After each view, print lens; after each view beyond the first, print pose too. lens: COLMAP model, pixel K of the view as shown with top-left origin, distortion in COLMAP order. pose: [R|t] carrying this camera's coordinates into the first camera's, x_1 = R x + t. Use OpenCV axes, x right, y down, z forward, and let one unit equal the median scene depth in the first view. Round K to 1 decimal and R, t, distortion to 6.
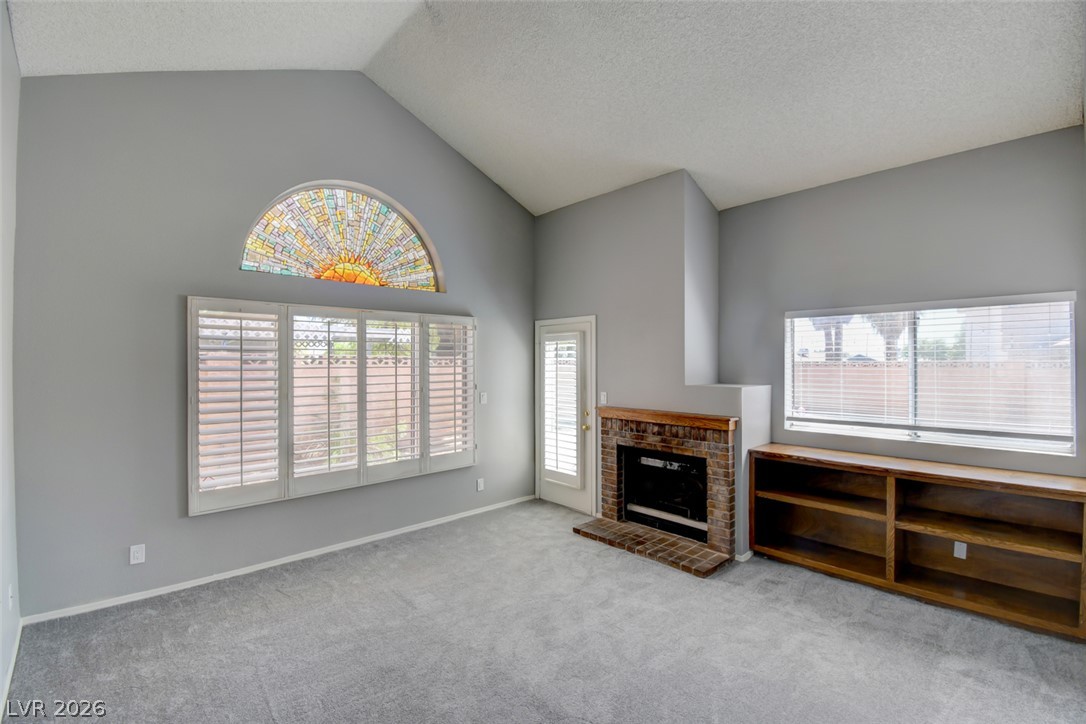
lens RADIAL K [[484.5, 0, 544.3], [0, 484.5, 361.7], [0, 0, 1]] dist [-0.001514, -0.002372]
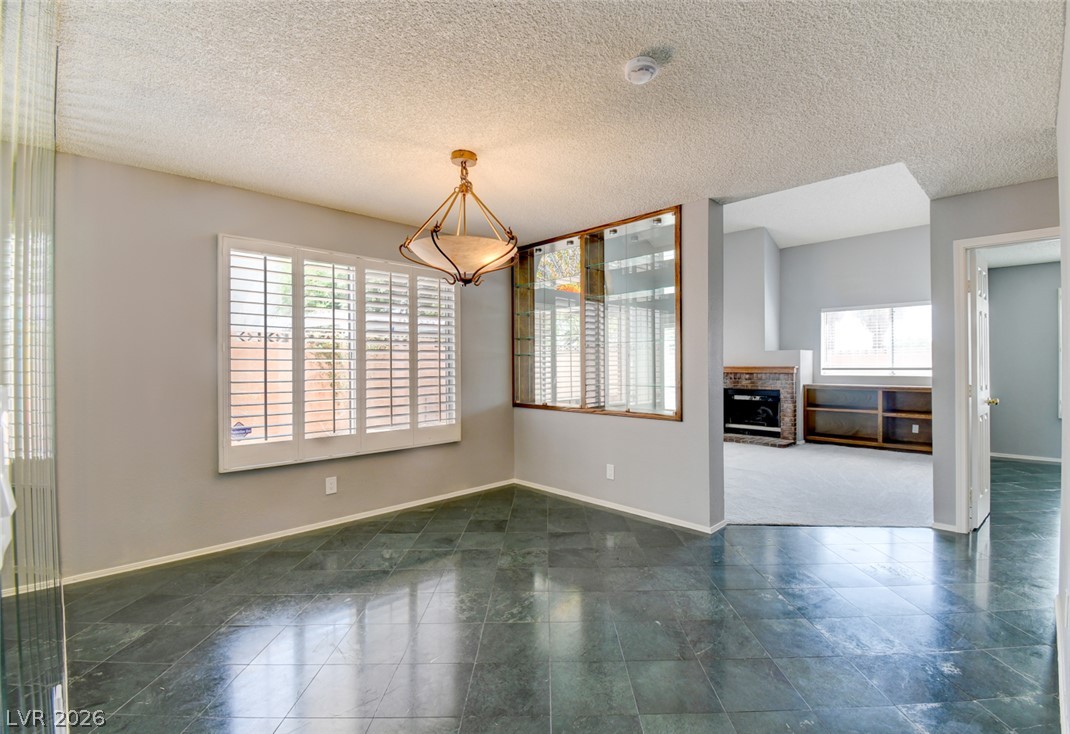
lens RADIAL K [[486.7, 0, 539.0], [0, 486.7, 369.9], [0, 0, 1]] dist [-0.004489, -0.000170]
pose [[0.999906, -0.011203, 0.007858, -0.560900], [0.011045, 0.999744, 0.019764, 0.075424], [-0.008078, -0.019675, 0.999774, -0.785255]]
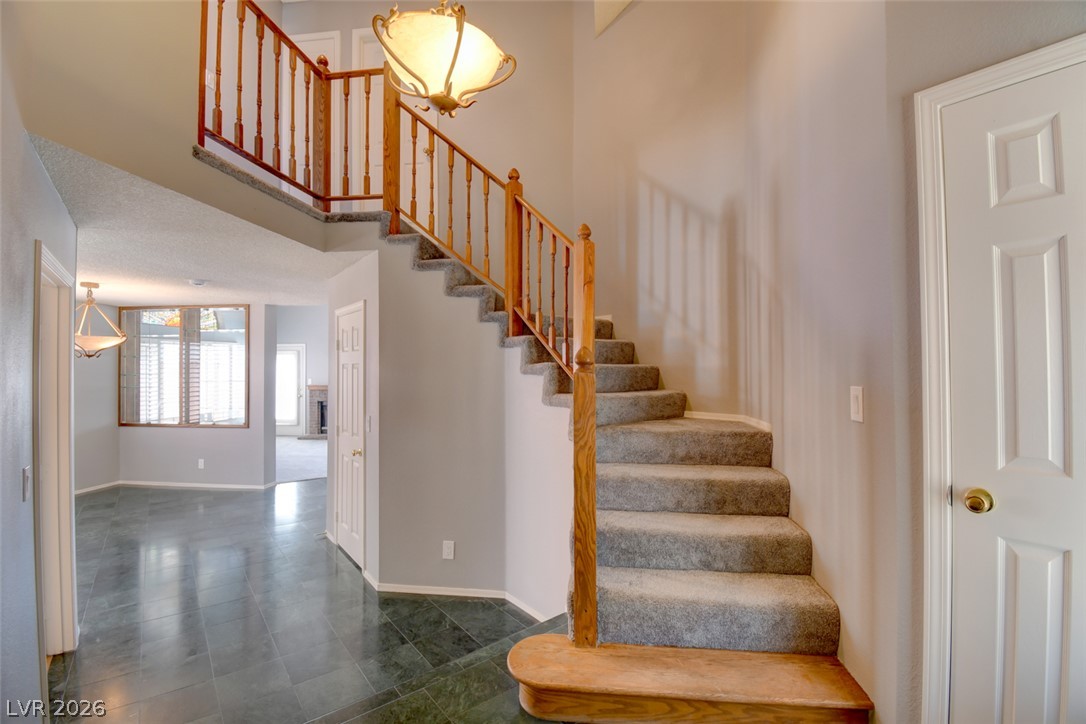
lens RADIAL K [[484.5, 0, 537.7], [0, 484.5, 363.1], [0, 0, 1]] dist [-0.001514, -0.002372]
pose [[0.772779, -0.000821, 0.634675, -0.560808], [0.001107, 0.999999, -0.000054, -0.009770], [-0.634674, 0.000744, 0.772779, -1.613849]]
